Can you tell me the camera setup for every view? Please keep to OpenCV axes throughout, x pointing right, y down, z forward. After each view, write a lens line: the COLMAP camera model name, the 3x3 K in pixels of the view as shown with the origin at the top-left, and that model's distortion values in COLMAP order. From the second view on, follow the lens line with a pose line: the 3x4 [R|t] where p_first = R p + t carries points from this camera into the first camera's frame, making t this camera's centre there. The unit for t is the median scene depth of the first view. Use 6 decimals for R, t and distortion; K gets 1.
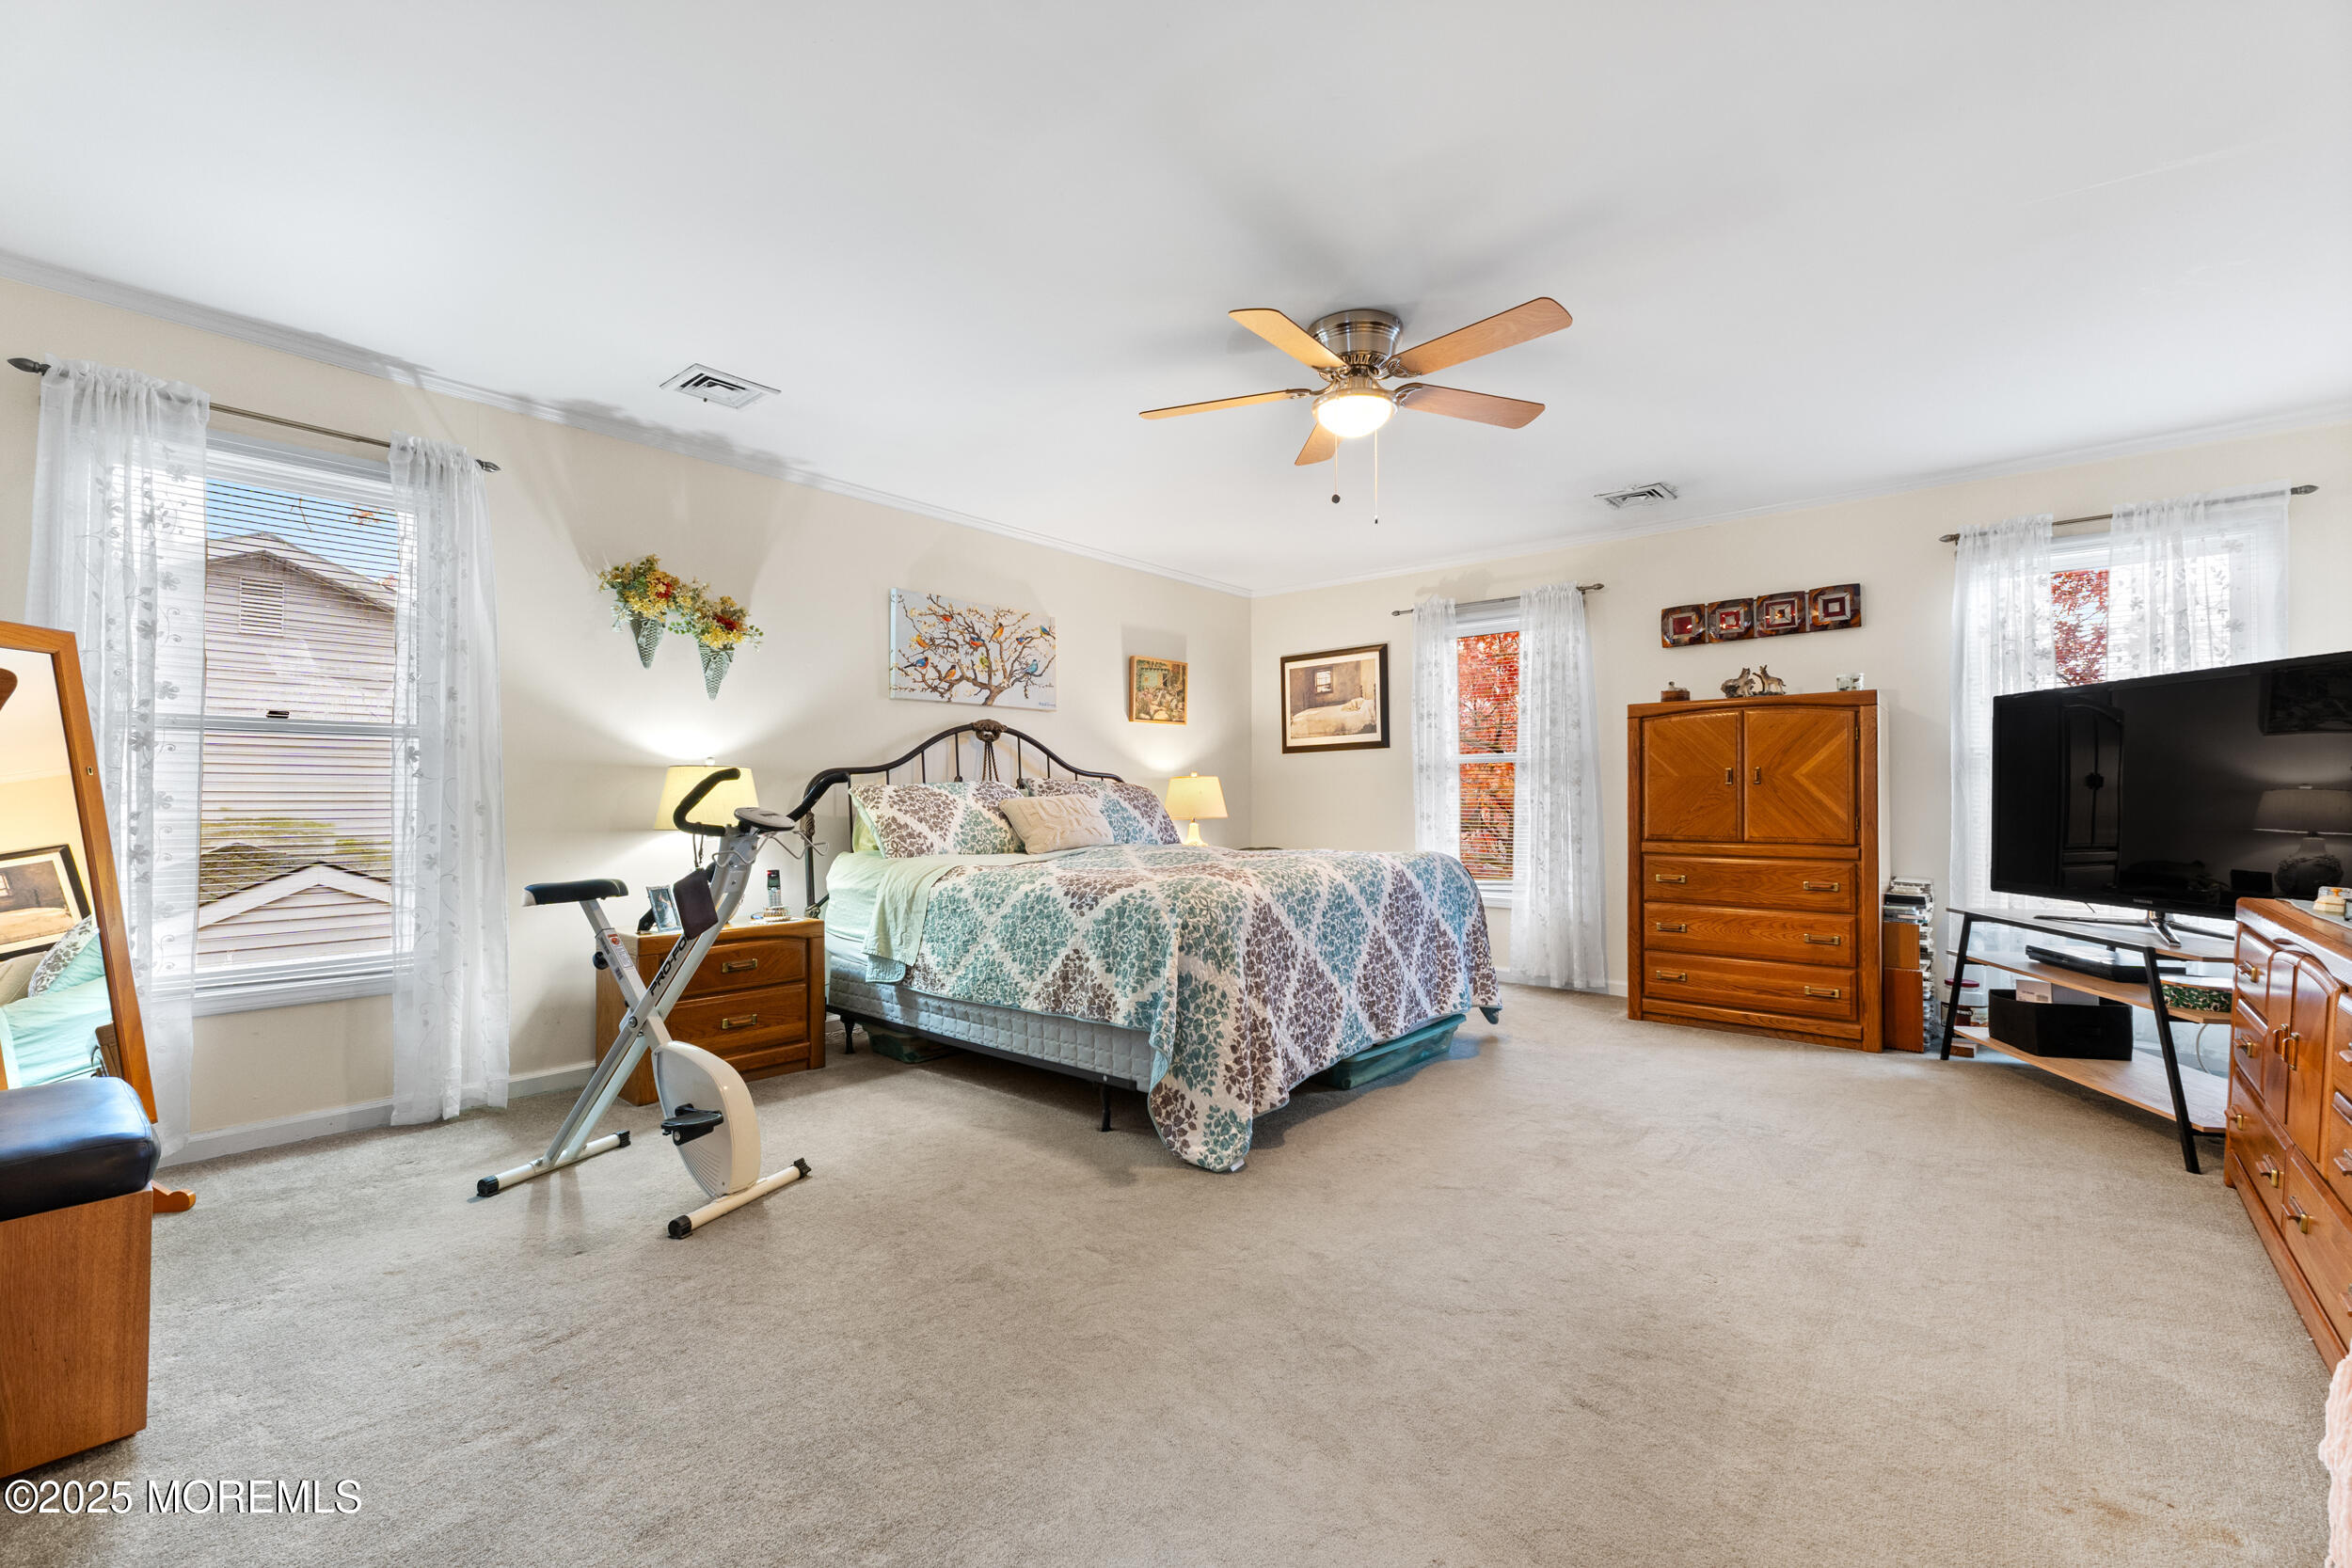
lens RADIAL K [[992.5, 0, 1170.6], [0, 992.5, 794.1], [0, 0, 1]] dist [0.004510, -0.001215]
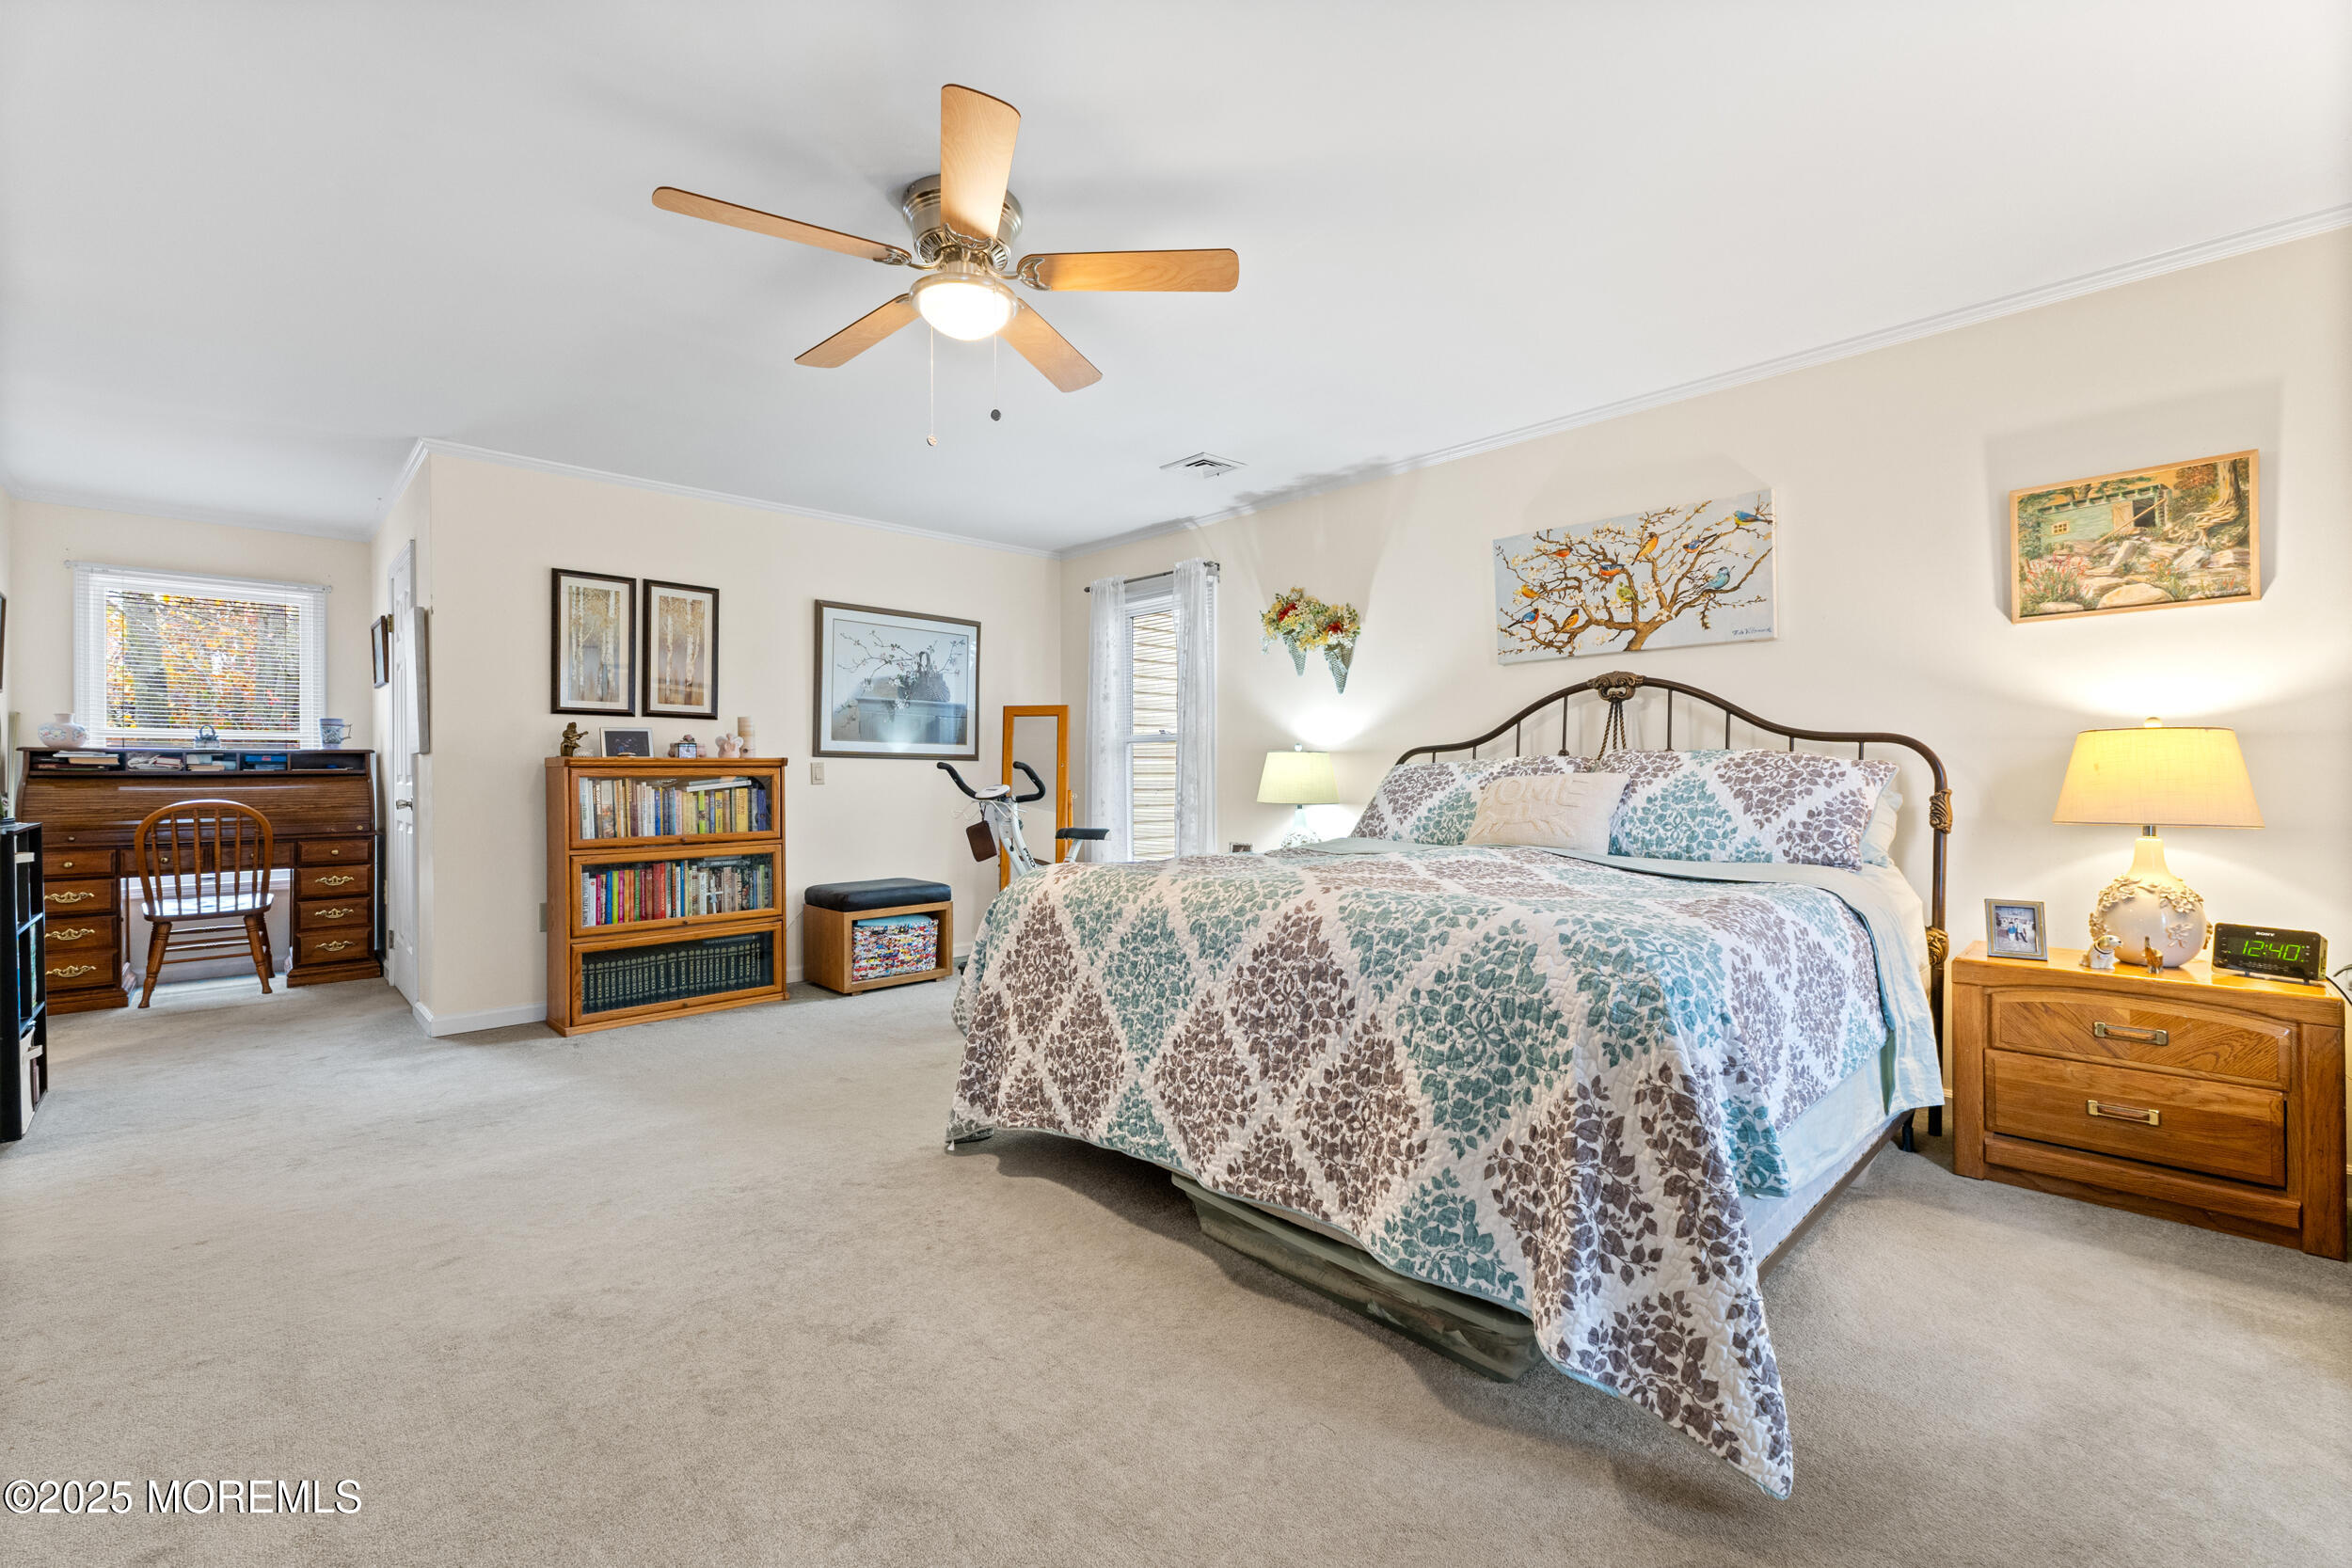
lens RADIAL K [[992.5, 0, 1182.6], [0, 992.5, 775.9], [0, 0, 1]] dist [0.004510, -0.001215]
pose [[-0.096501, 0.003562, -0.995327, 0.601323], [0.007033, 0.999971, 0.002897, -0.001770], [0.995308, -0.006720, -0.096523, 0.767629]]
